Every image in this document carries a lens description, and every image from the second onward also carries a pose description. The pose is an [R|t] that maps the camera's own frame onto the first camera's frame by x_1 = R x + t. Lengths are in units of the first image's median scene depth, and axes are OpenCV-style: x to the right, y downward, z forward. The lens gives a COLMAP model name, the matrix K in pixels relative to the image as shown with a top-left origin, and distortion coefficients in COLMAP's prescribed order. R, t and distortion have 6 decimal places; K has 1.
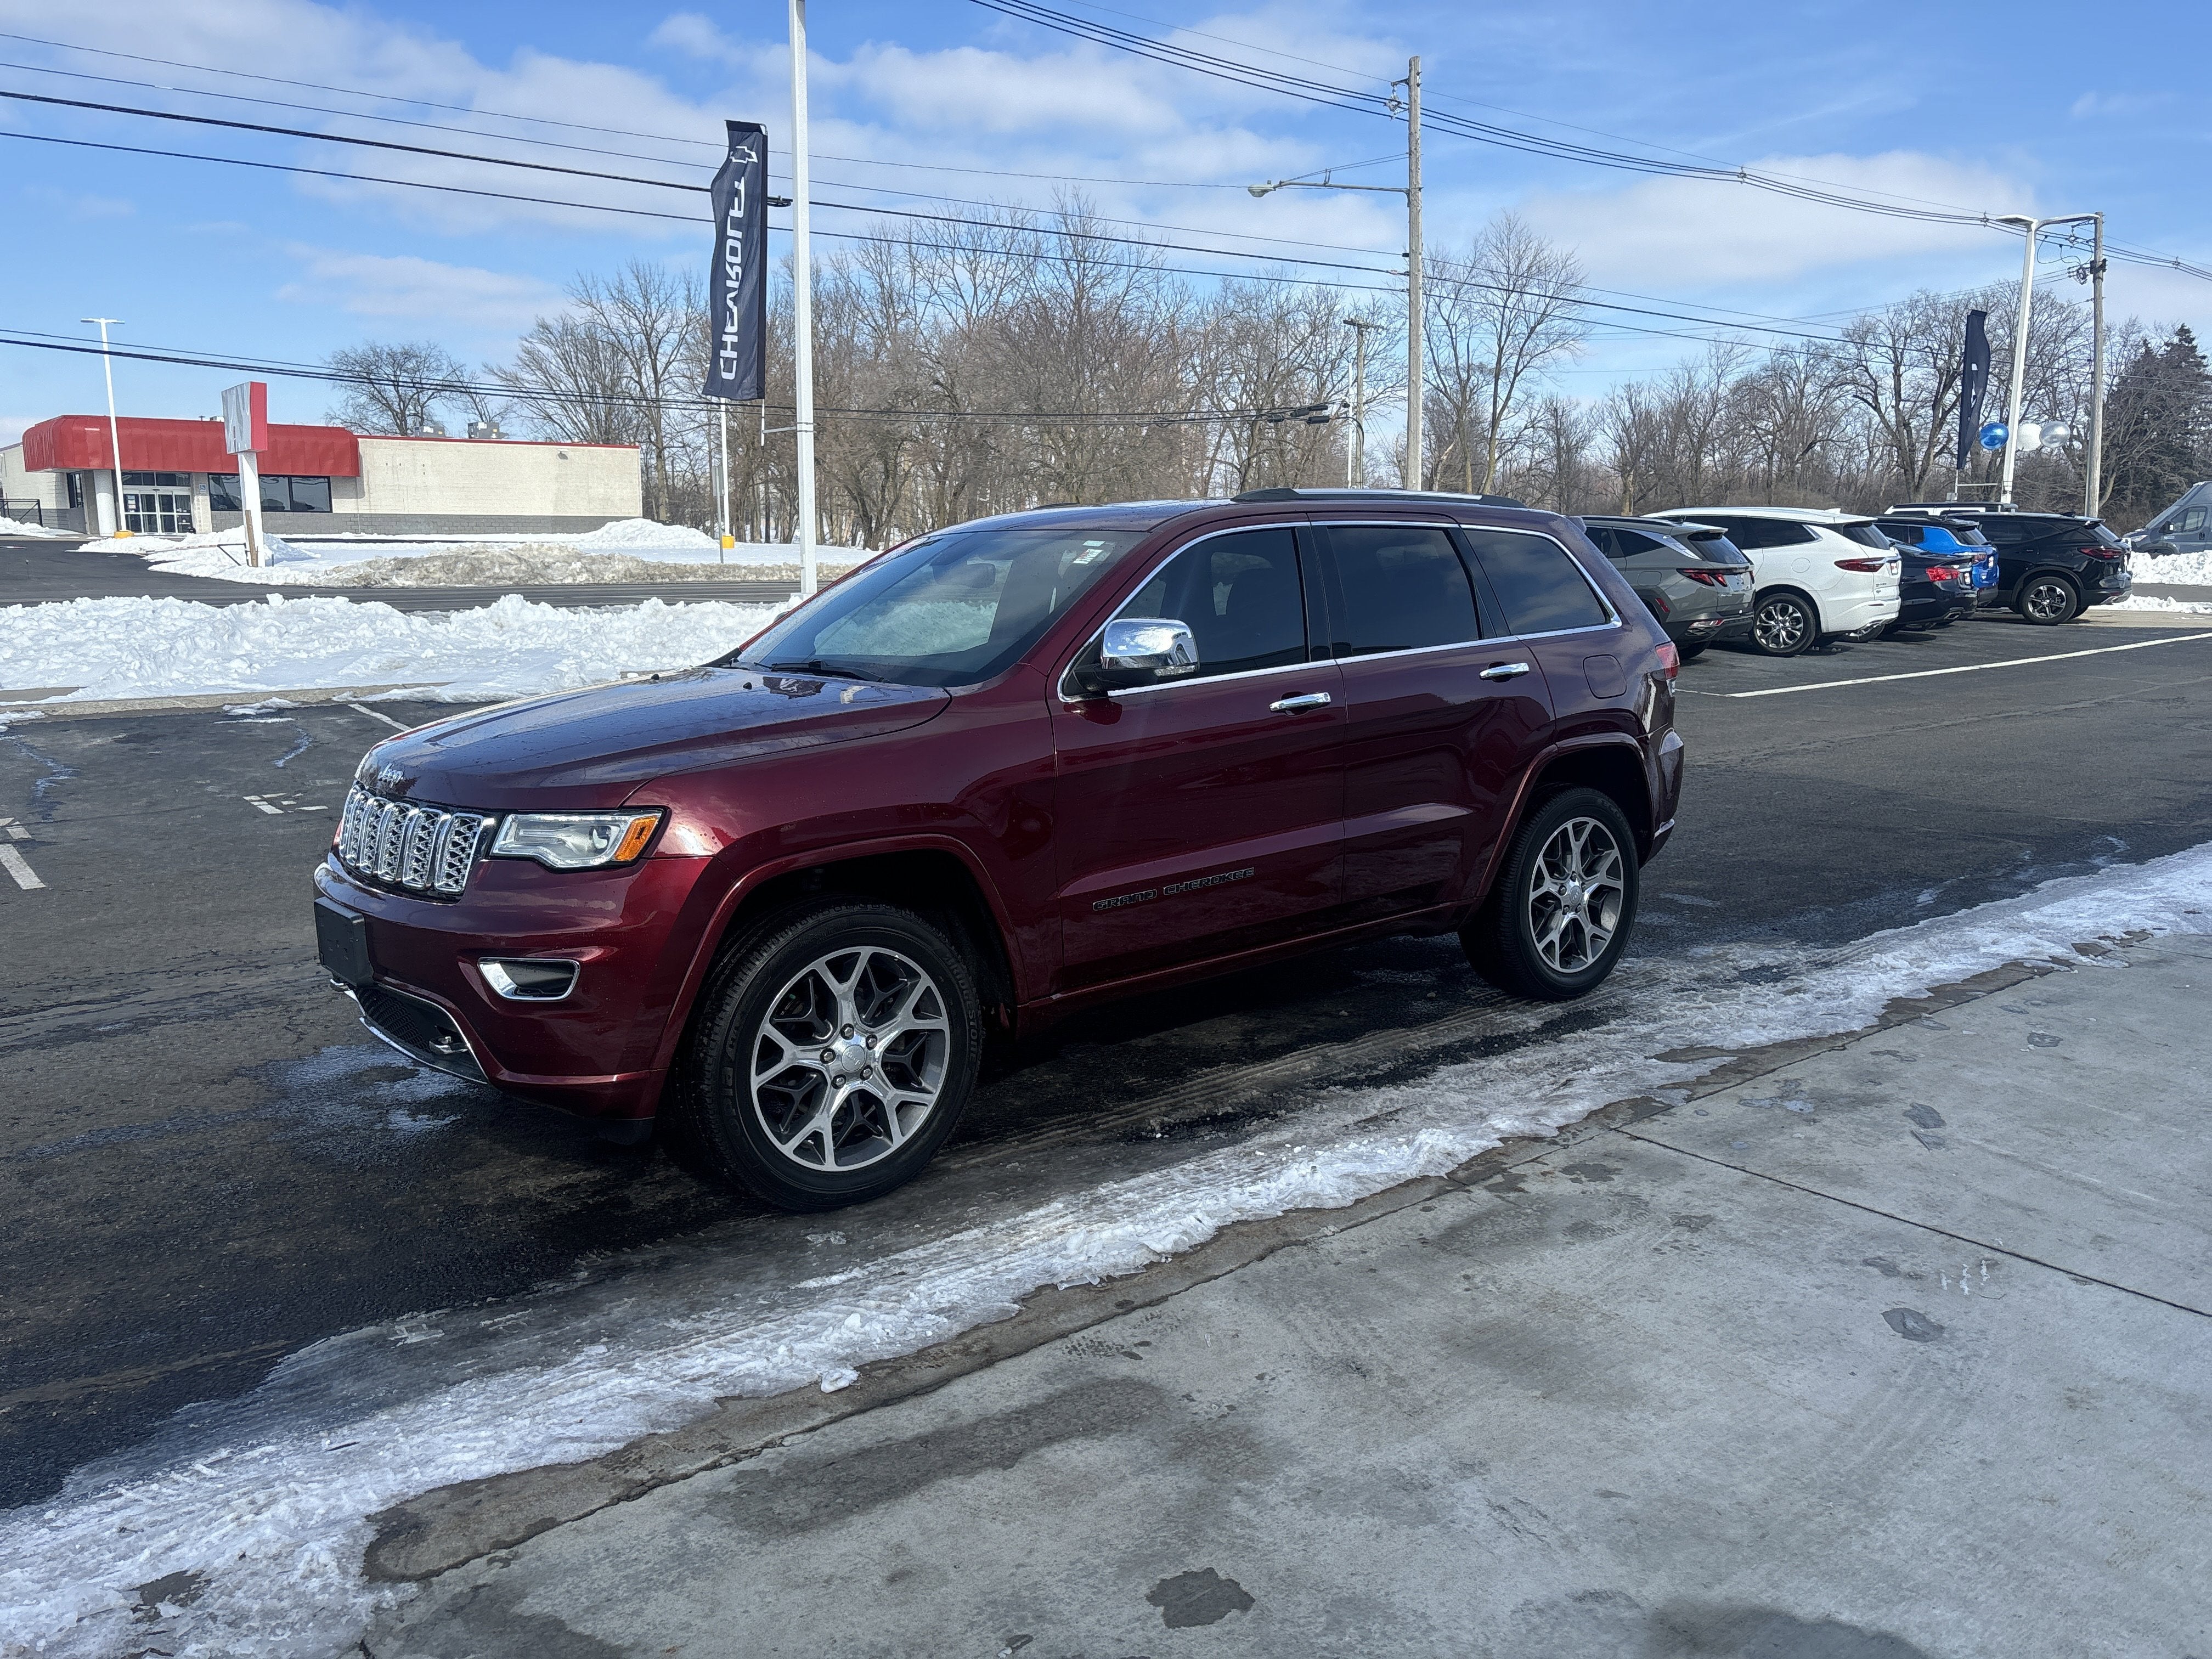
lens RADIAL K [[1668.0, 0, 1102.3], [0, 1668.0, 826.1], [0, 0, 1]] dist [0.044010, -0.043637]
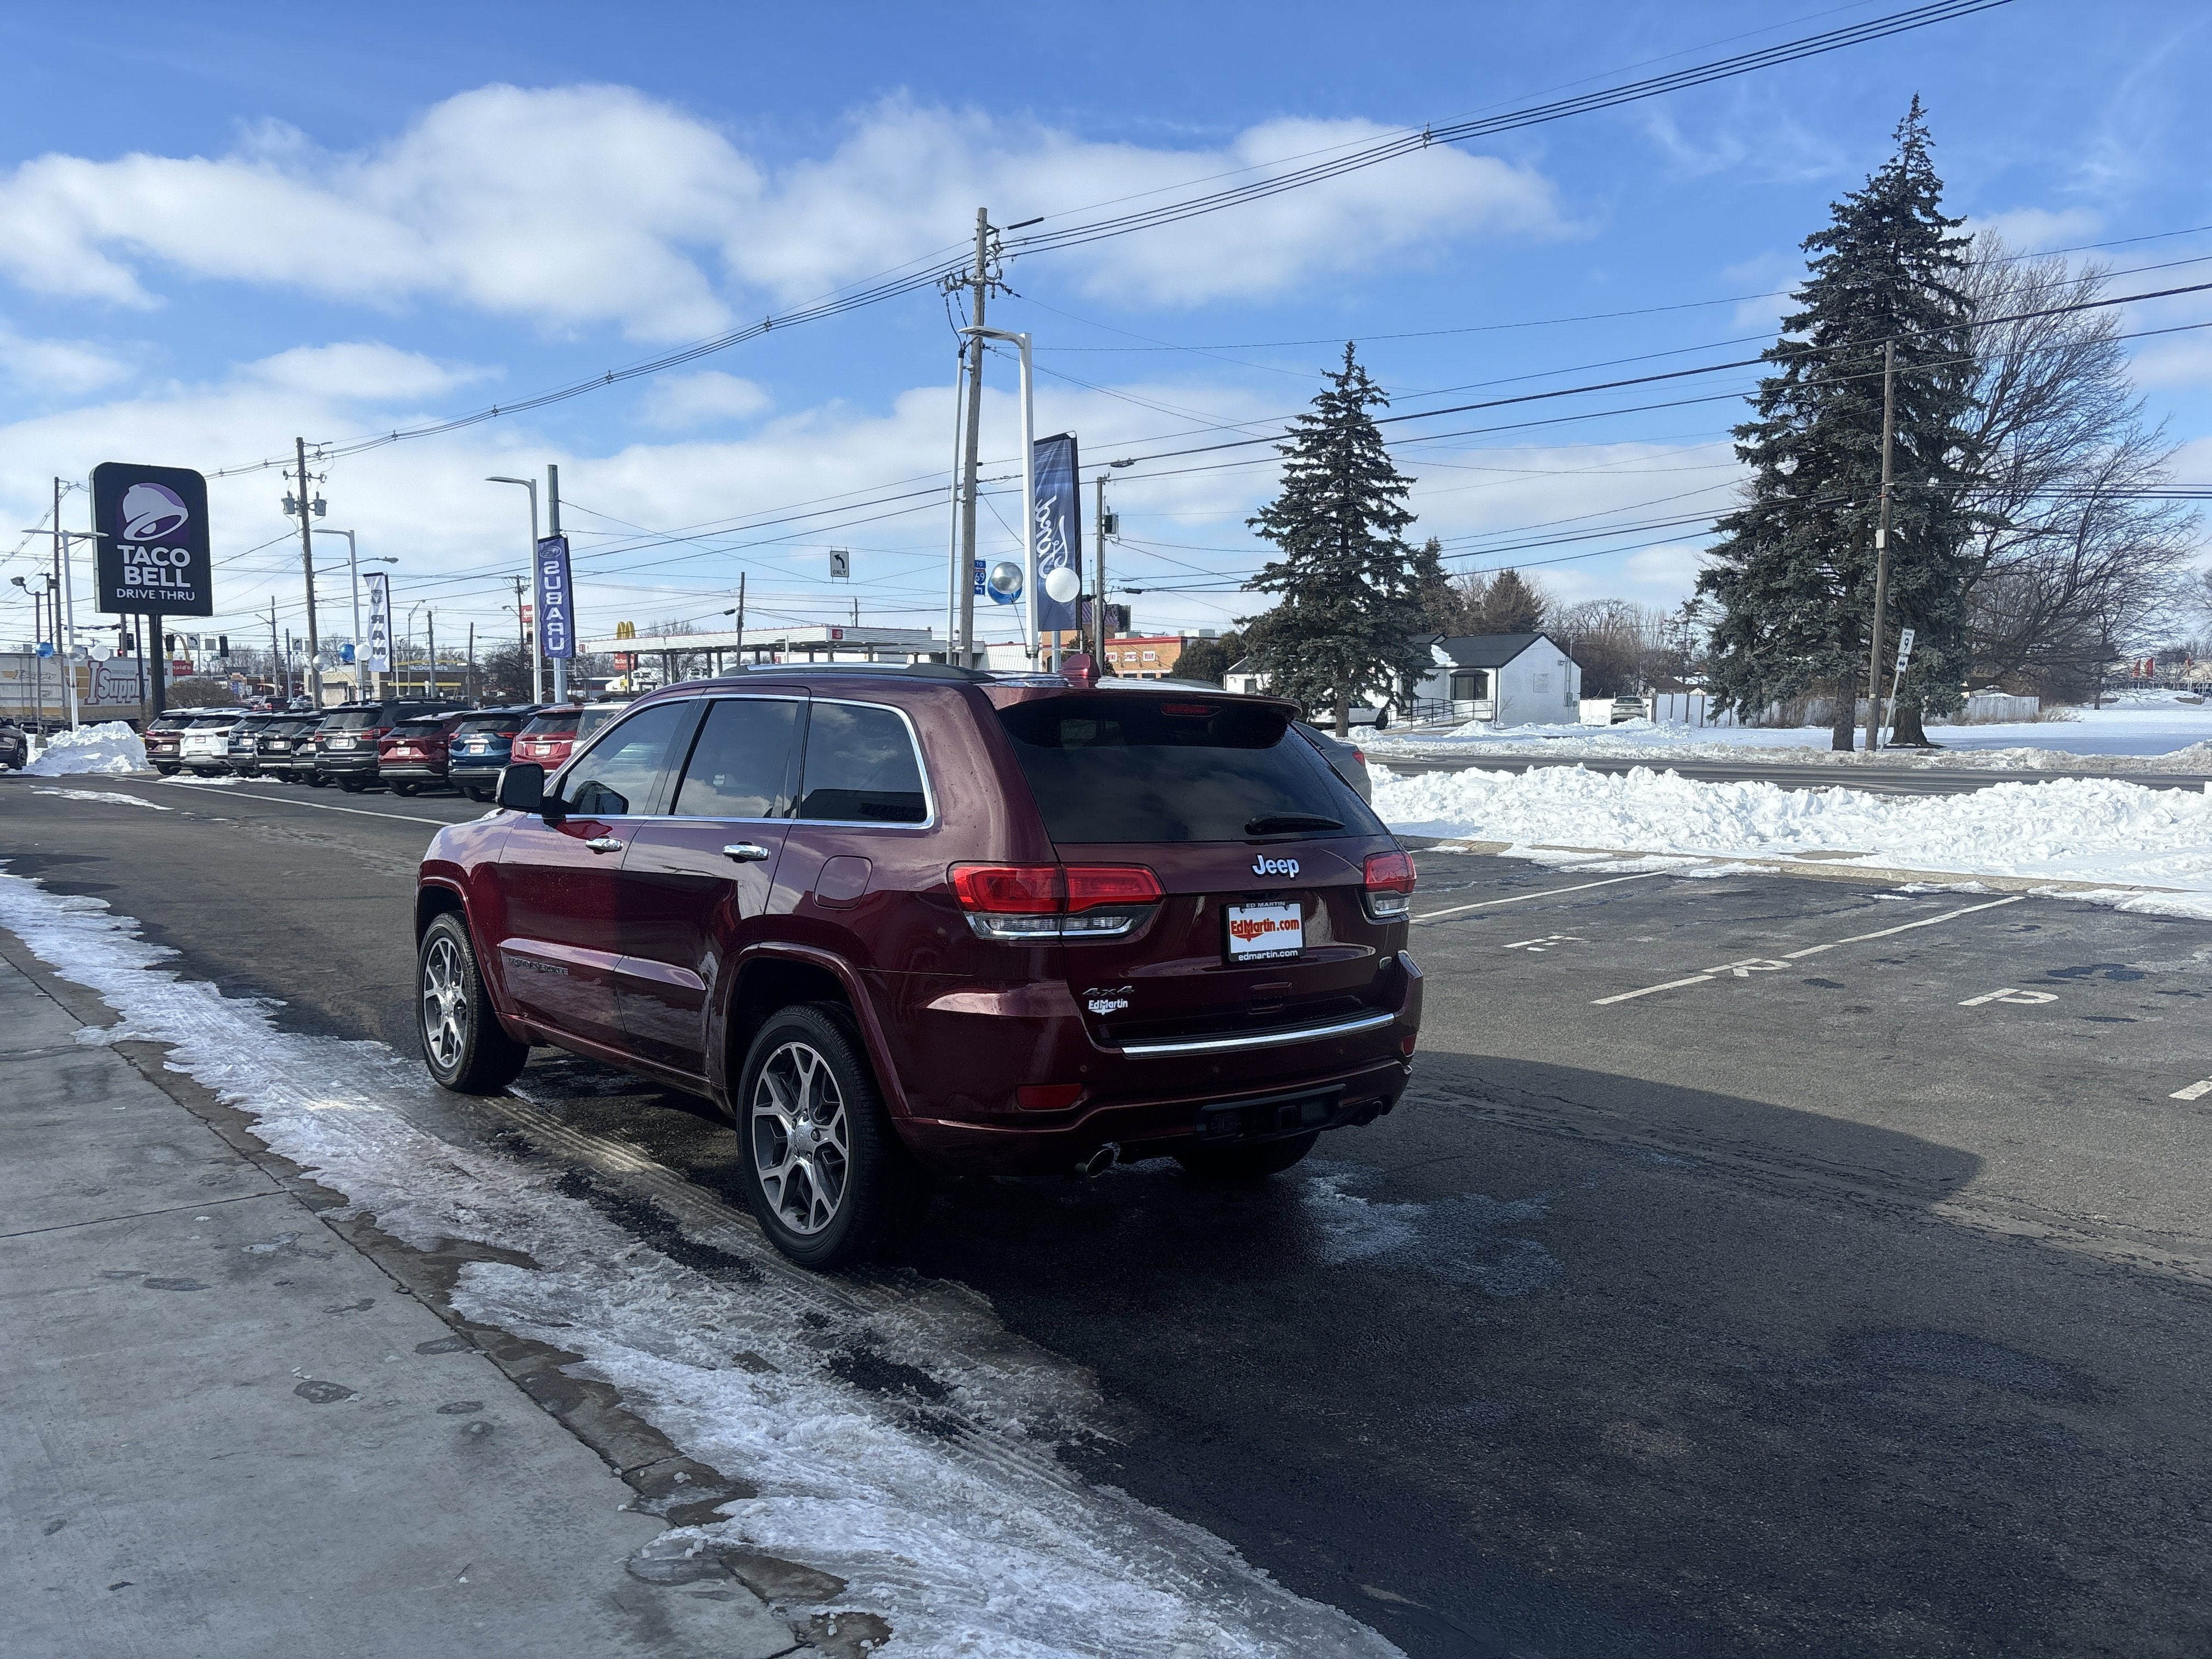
lens RADIAL K [[1668.0, 0, 1087.5], [0, 1668.0, 843.0], [0, 0, 1]] dist [0.044010, -0.043637]
pose [[0.007975, 0.075581, -0.997108, 1.082060], [-0.175116, 0.981836, 0.073023, -0.183545], [0.984516, 0.174027, 0.021066, 1.083788]]
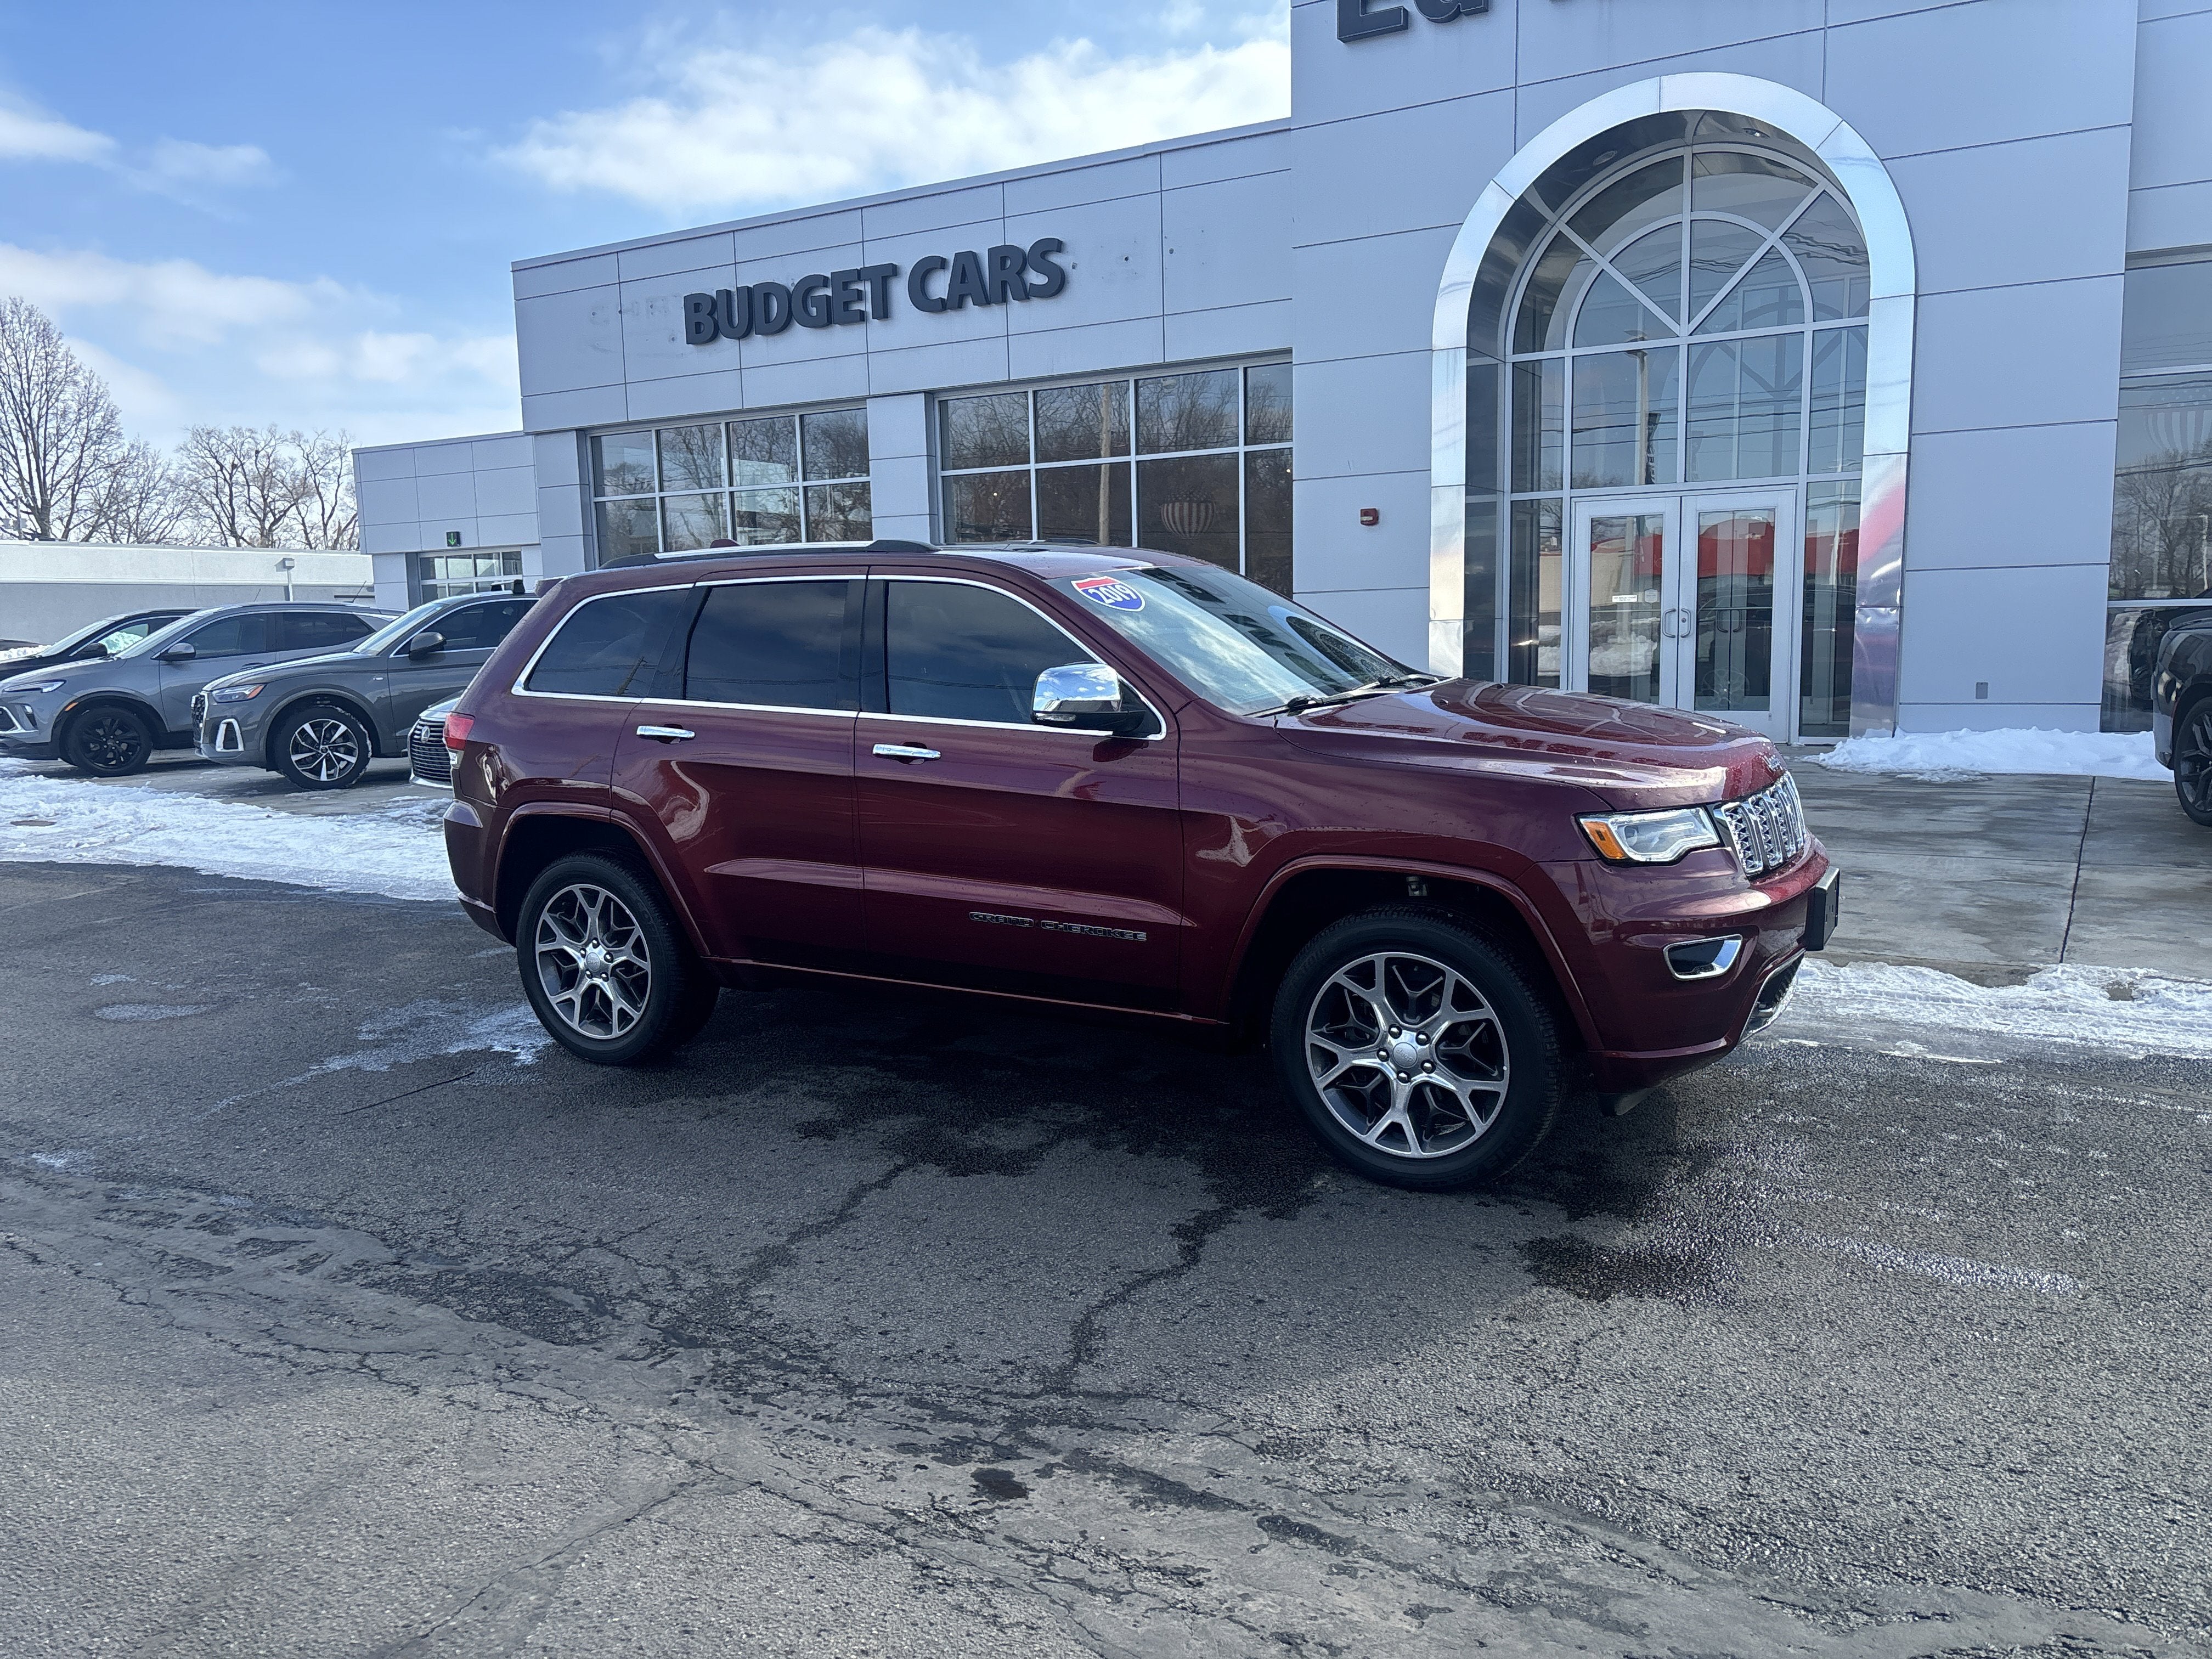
lens RADIAL K [[1668.0, 0, 1095.4], [0, 1668.0, 828.3], [0, 0, 1]] dist [0.044010, -0.043637]
pose [[-0.353664, -0.114409, 0.928349, -0.919779], [0.185118, 0.964299, 0.189362, -0.199279], [-0.916871, 0.238825, -0.319858, 1.254377]]
